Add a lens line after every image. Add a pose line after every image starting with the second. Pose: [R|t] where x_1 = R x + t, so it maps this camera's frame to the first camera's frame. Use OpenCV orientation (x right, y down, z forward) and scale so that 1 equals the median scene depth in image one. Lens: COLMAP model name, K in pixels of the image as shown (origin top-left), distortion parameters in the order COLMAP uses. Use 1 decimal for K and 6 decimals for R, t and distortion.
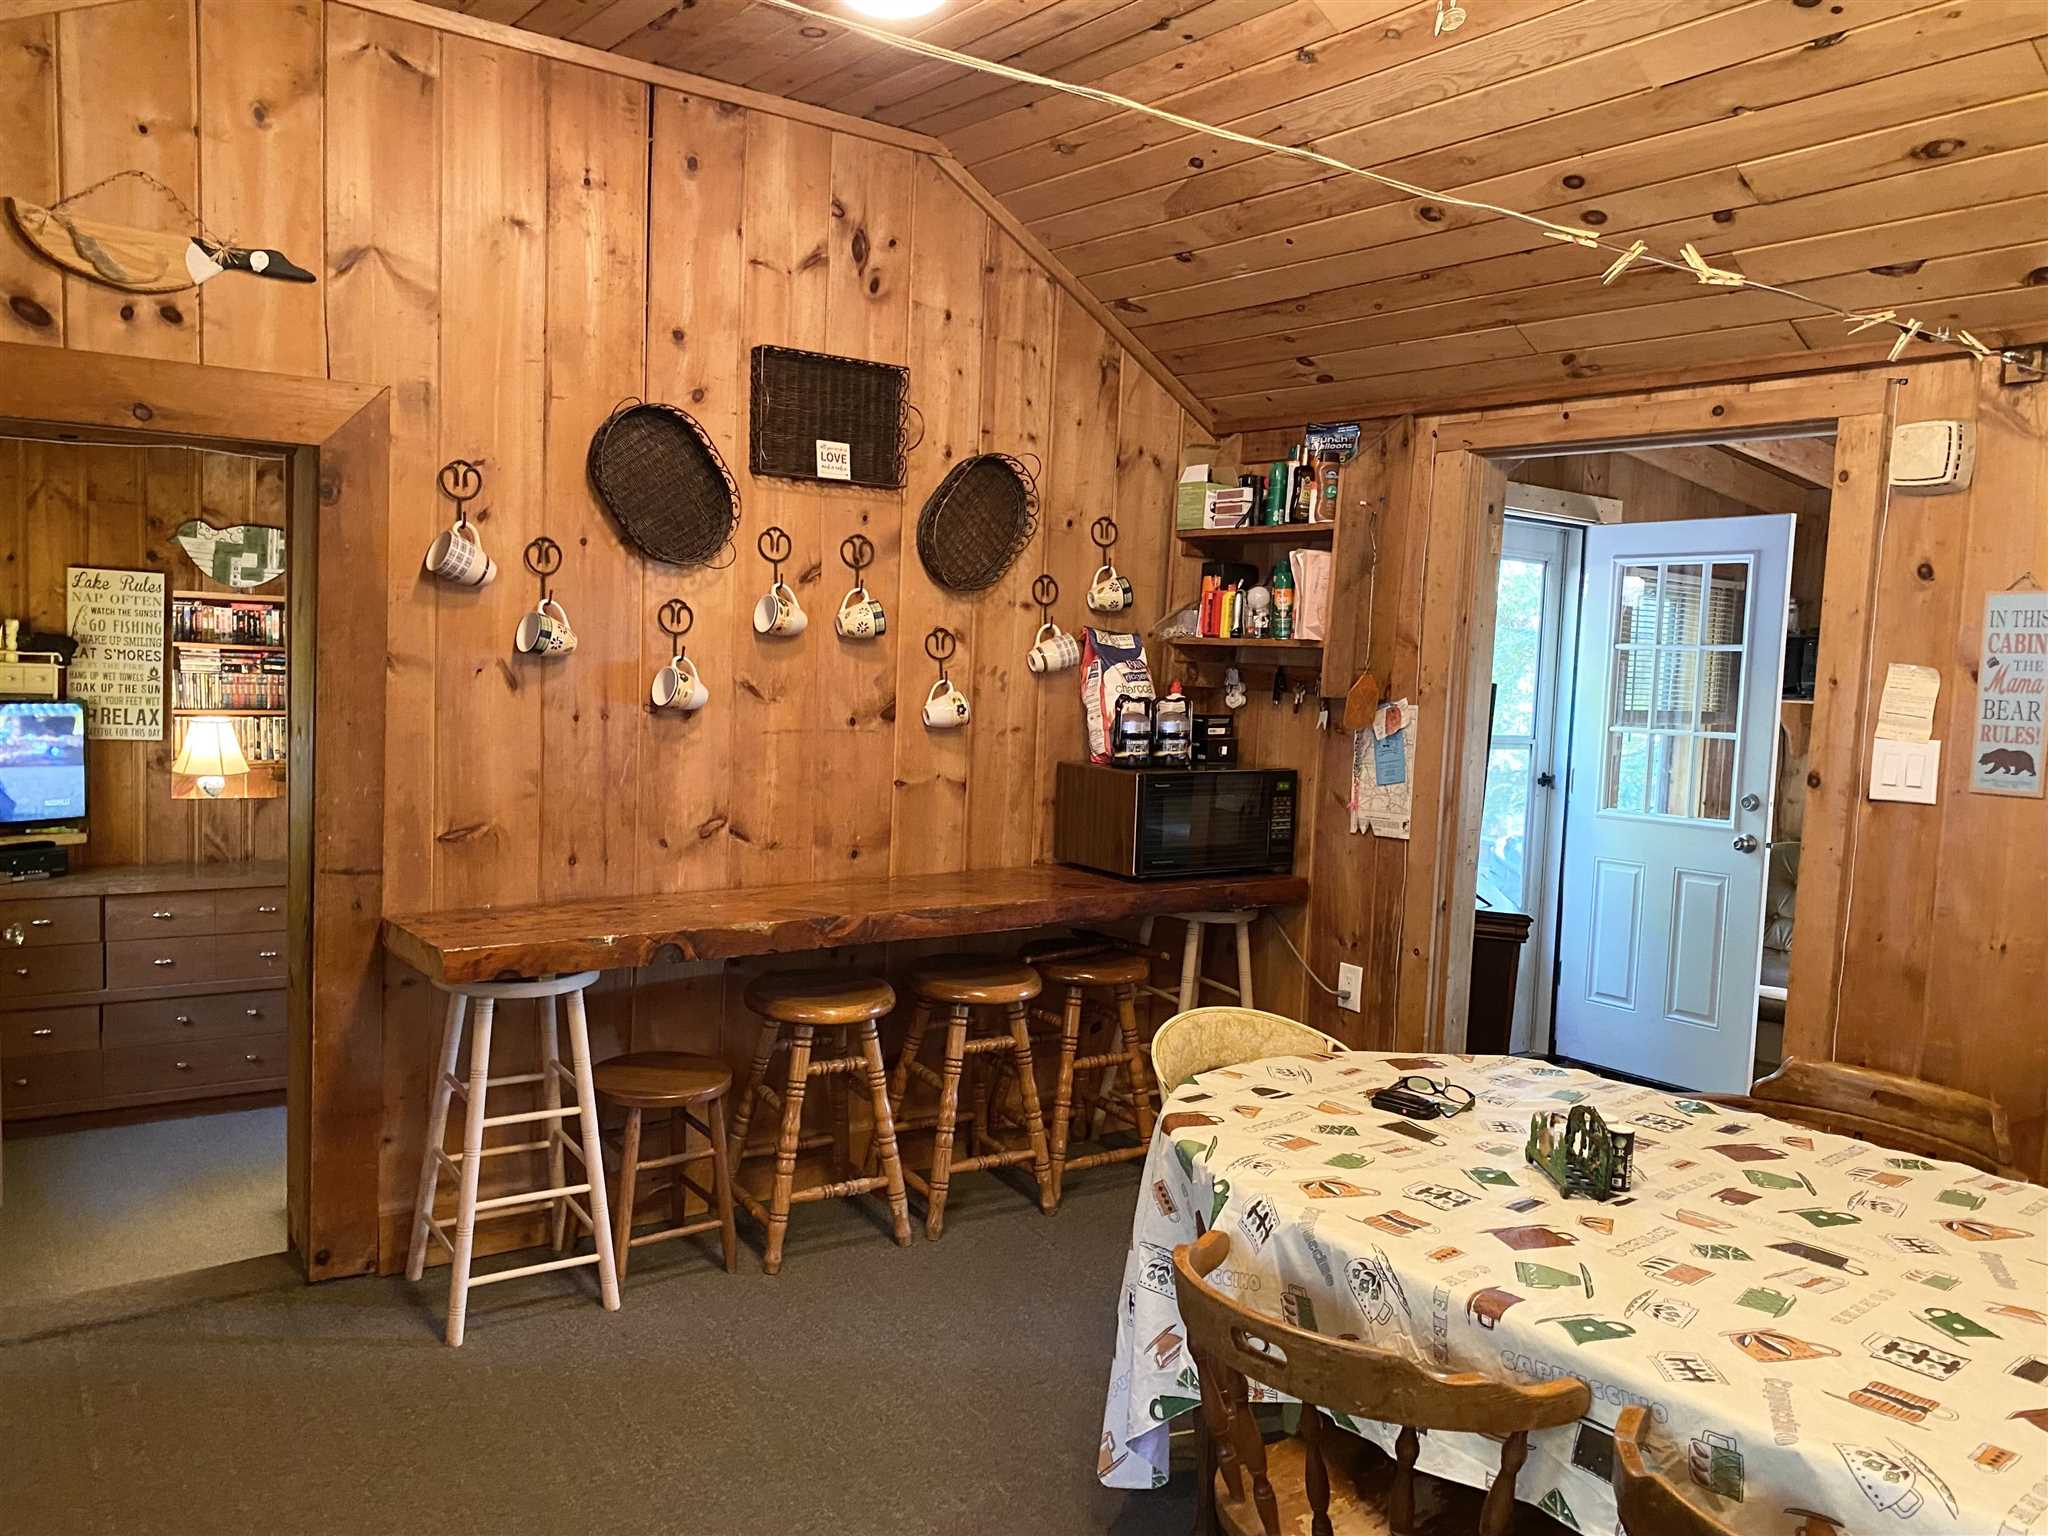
lens RADIAL K [[1569.9, 0, 1024.0], [0, 1569.9, 768.0], [0, 0, 1]] dist [0.040418, -0.042457]
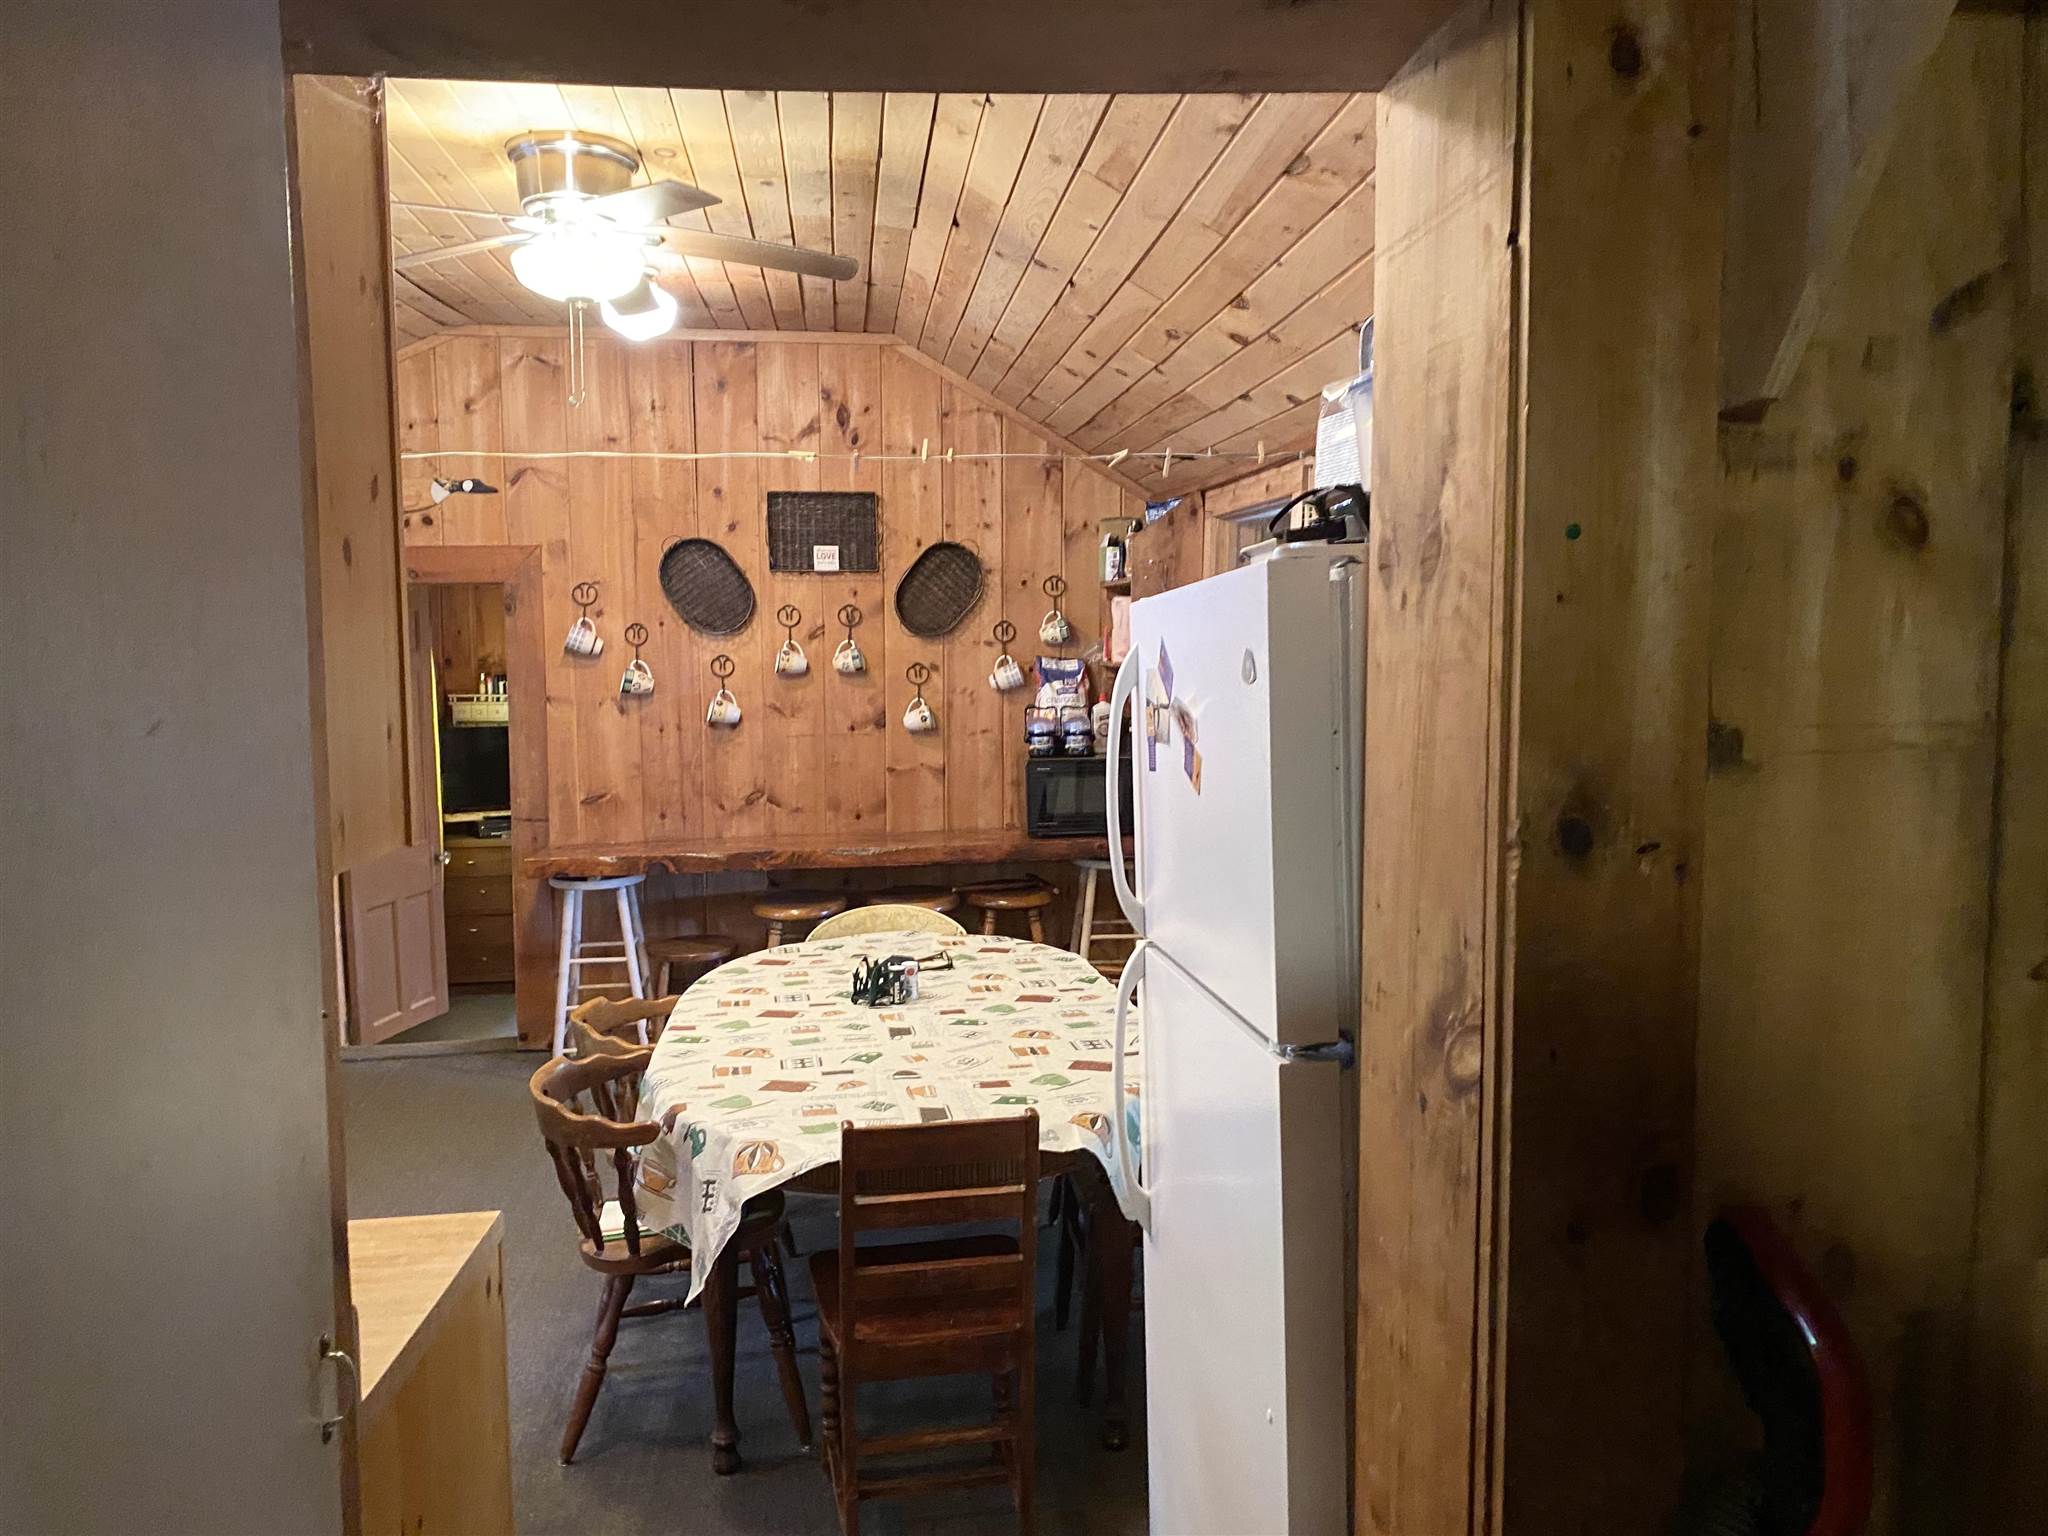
lens RADIAL K [[1513.3, 0, 1024.0], [0, 1513.3, 768.0], [0, 0, 1]] dist [0.044930, -0.000880]
pose [[0.883553, -0.006234, -0.468289, 0.784799], [0.007449, 0.999972, 0.000742, 0.009476], [0.468271, -0.004144, 0.883575, -0.226685]]
